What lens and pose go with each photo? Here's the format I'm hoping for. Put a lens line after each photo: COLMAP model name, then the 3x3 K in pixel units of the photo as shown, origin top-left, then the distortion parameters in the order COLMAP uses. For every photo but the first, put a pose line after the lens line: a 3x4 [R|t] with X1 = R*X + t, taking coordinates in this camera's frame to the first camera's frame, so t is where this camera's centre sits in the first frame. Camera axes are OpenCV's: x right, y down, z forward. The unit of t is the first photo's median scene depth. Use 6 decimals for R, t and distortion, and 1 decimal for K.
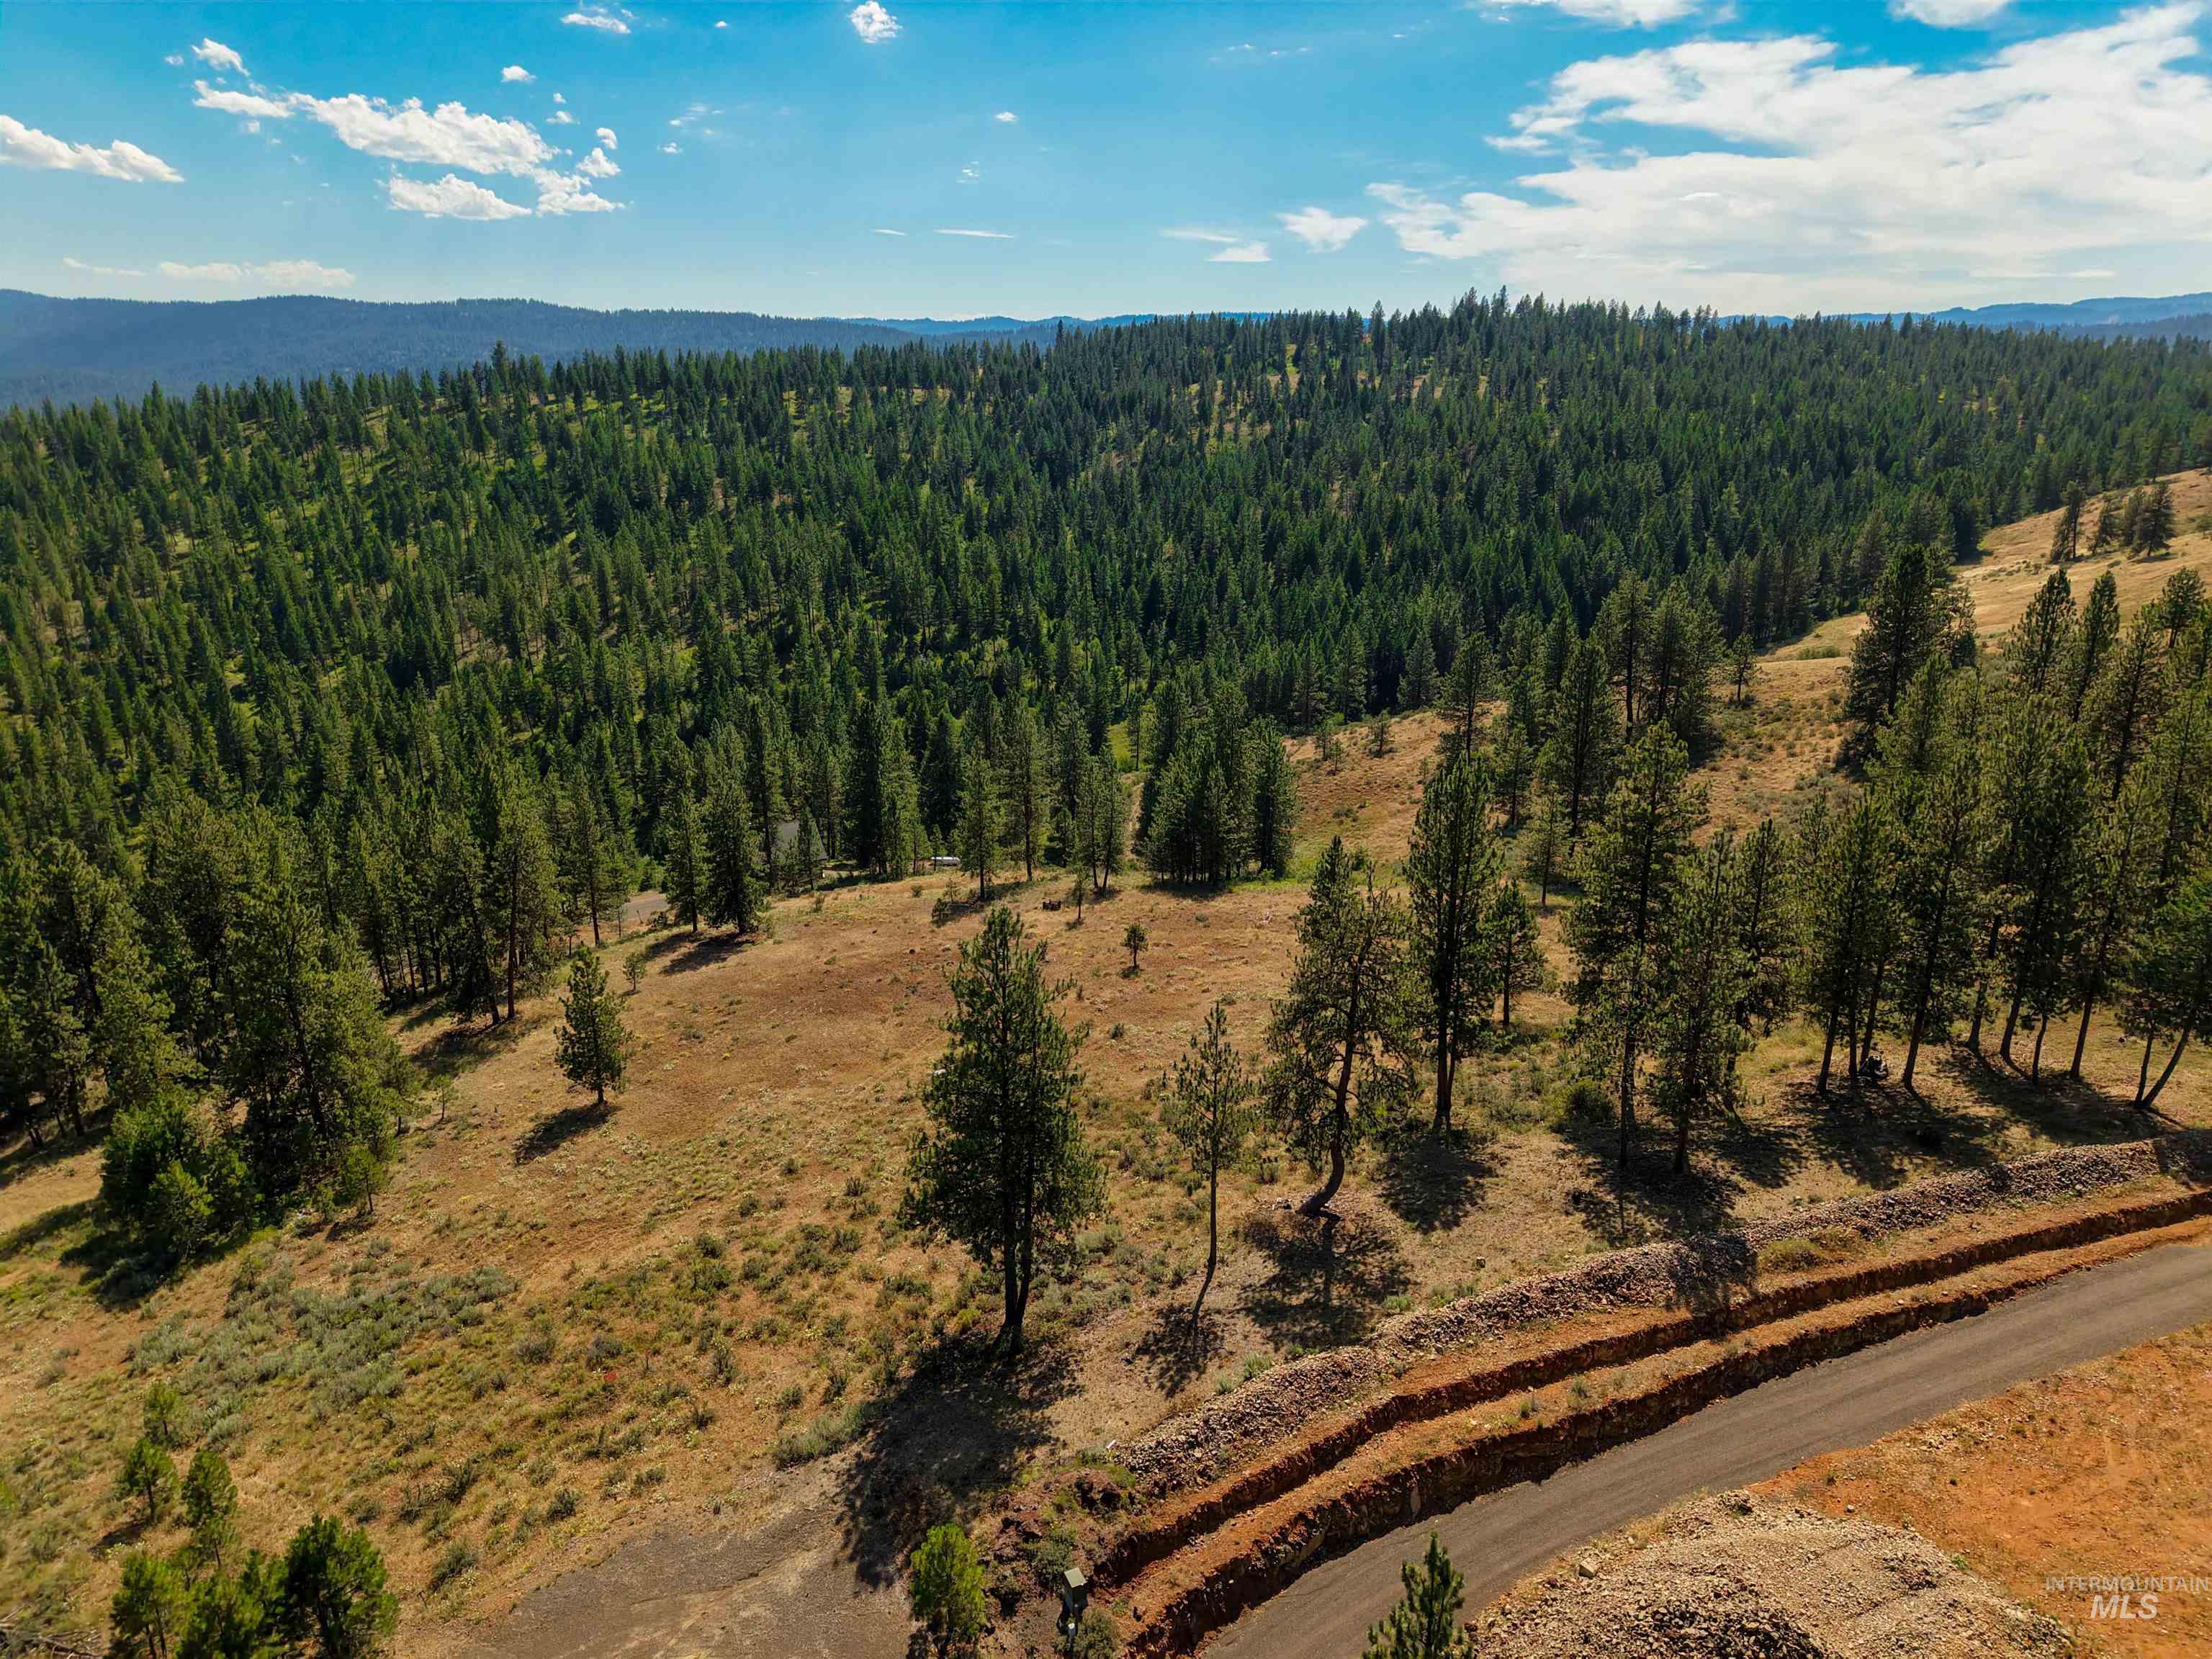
lens RADIAL K [[1482.0, 0, 1104.3], [0, 1482.0, 827.6], [0, 0, 1]] dist [0.029226, -0.026037]
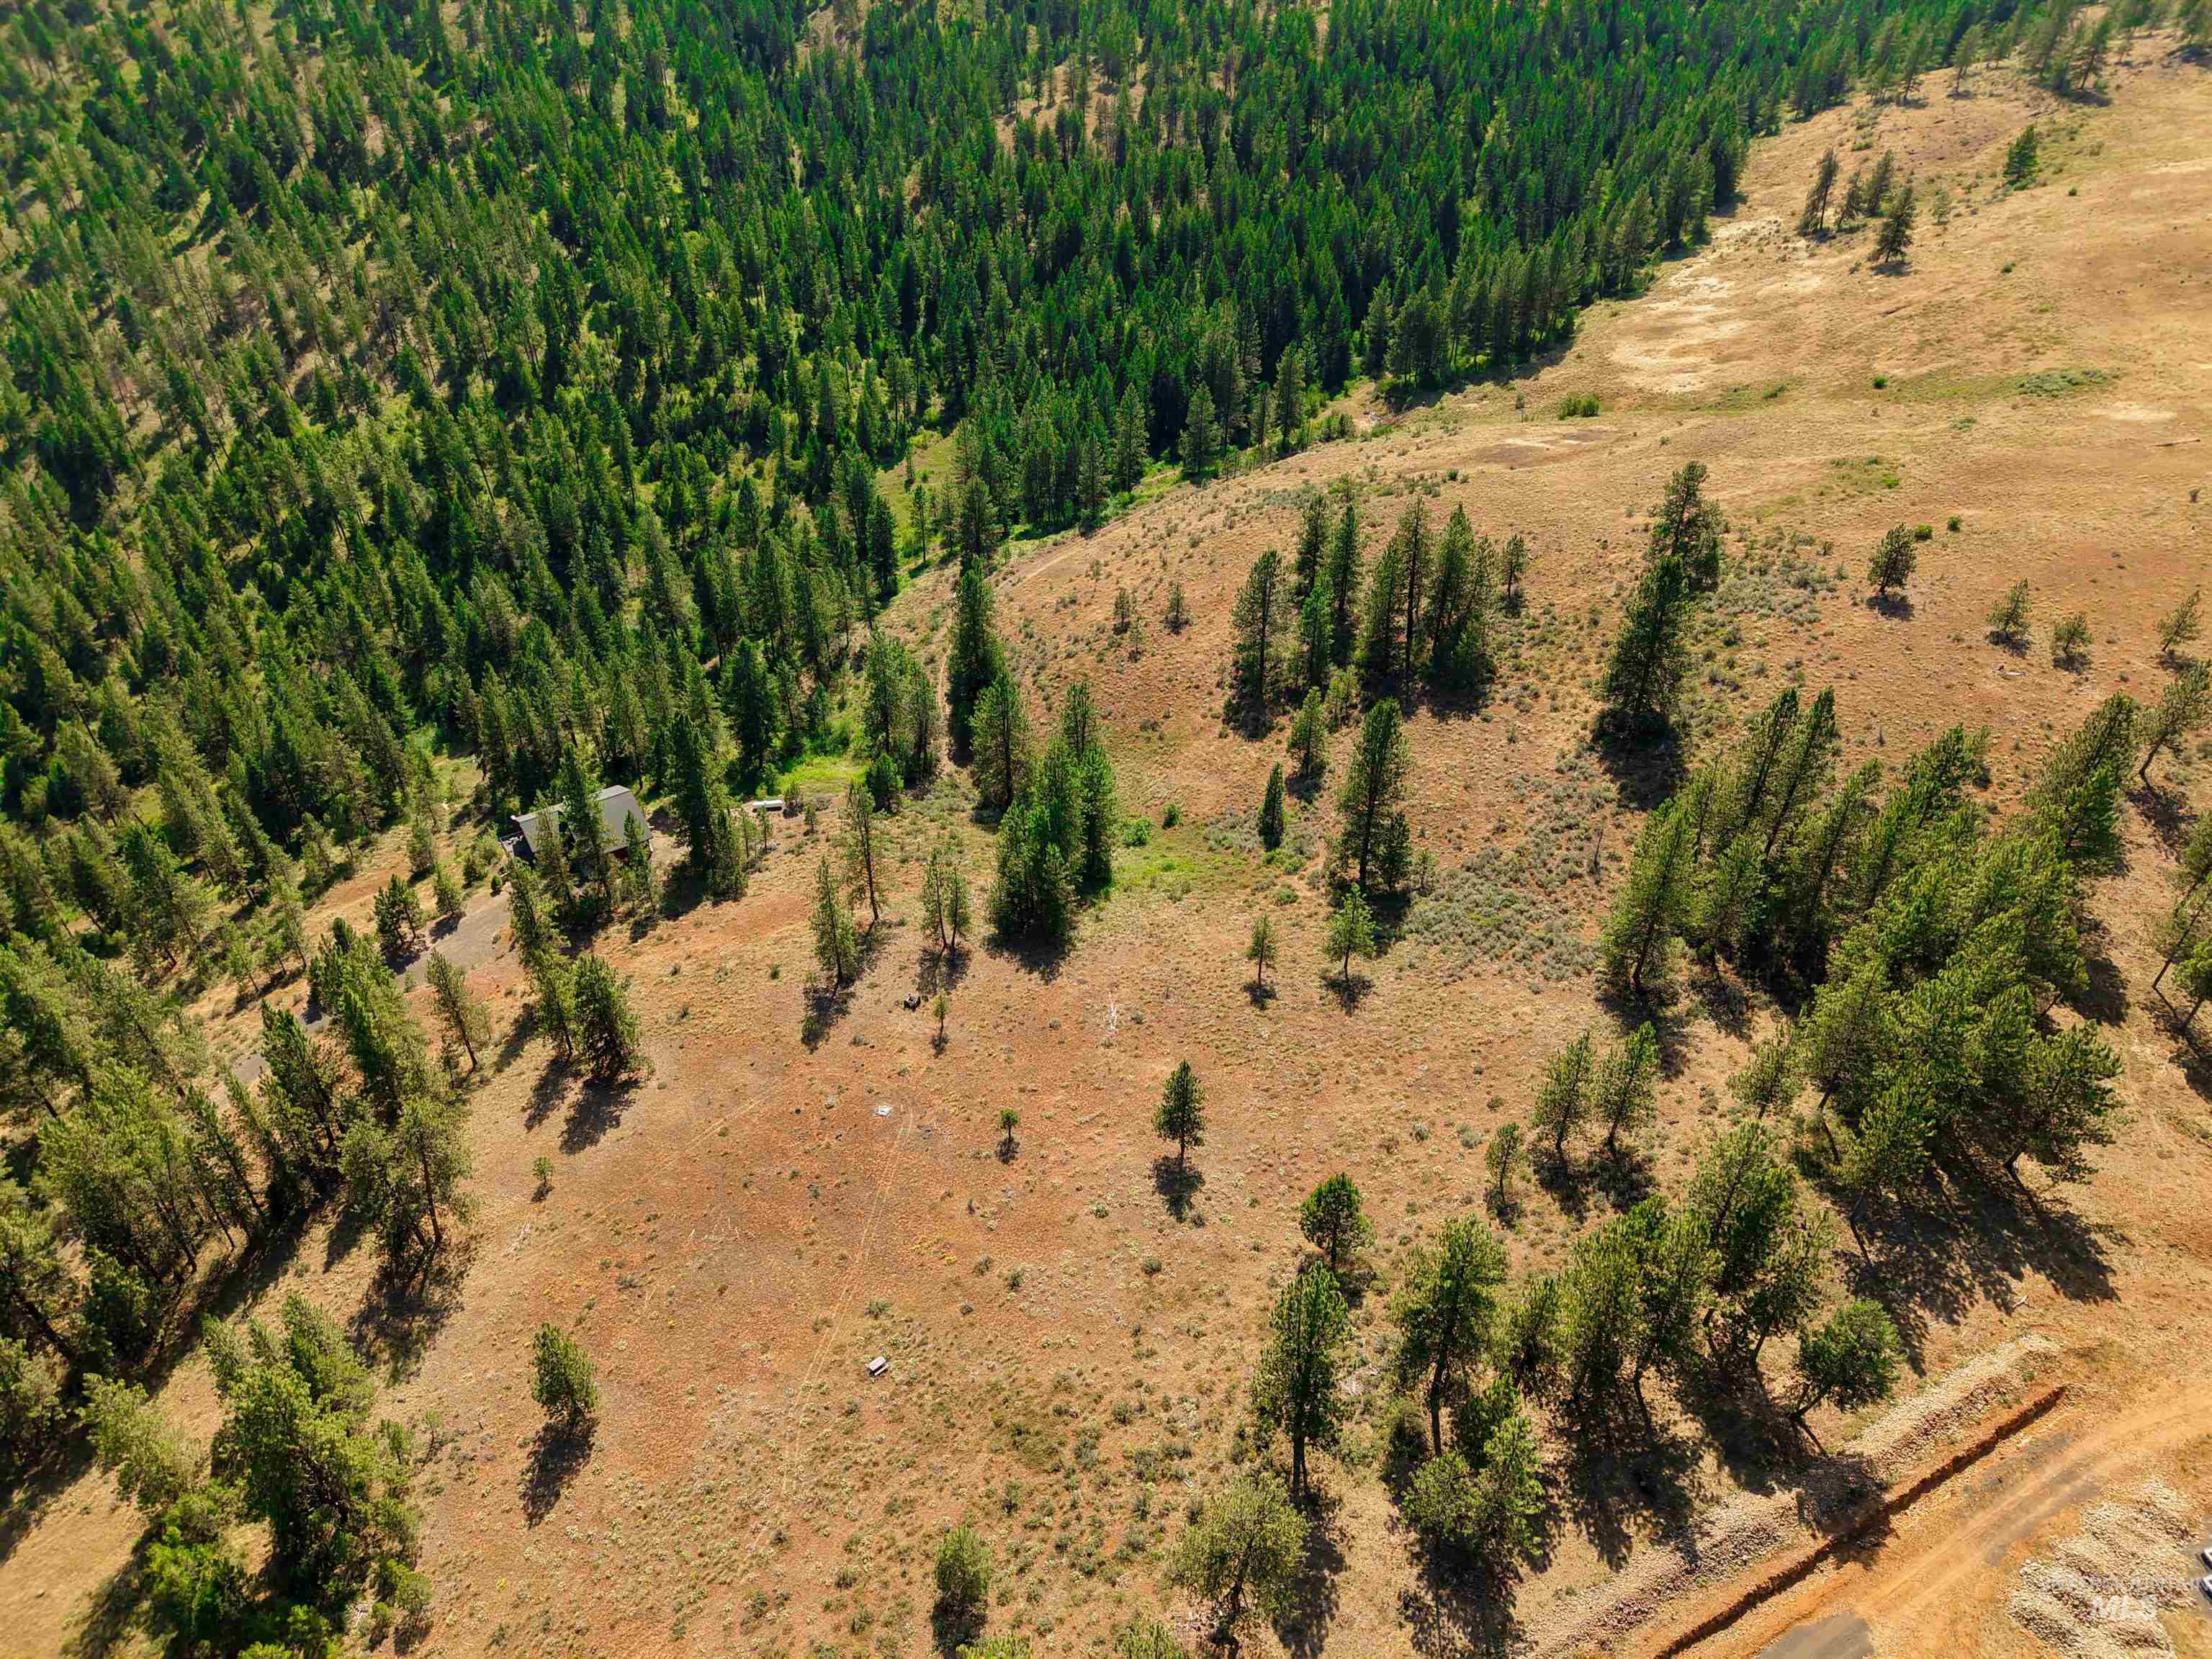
lens RADIAL K [[1482.0, 0, 1110.3], [0, 1482.0, 829.8], [0, 0, 1]] dist [0.029226, -0.026037]
pose [[0.983933, -0.107525, 0.142528, -0.027227], [0.050196, 0.932708, 0.357123, -0.363498], [-0.171336, -0.344231, 0.923119, 0.010542]]
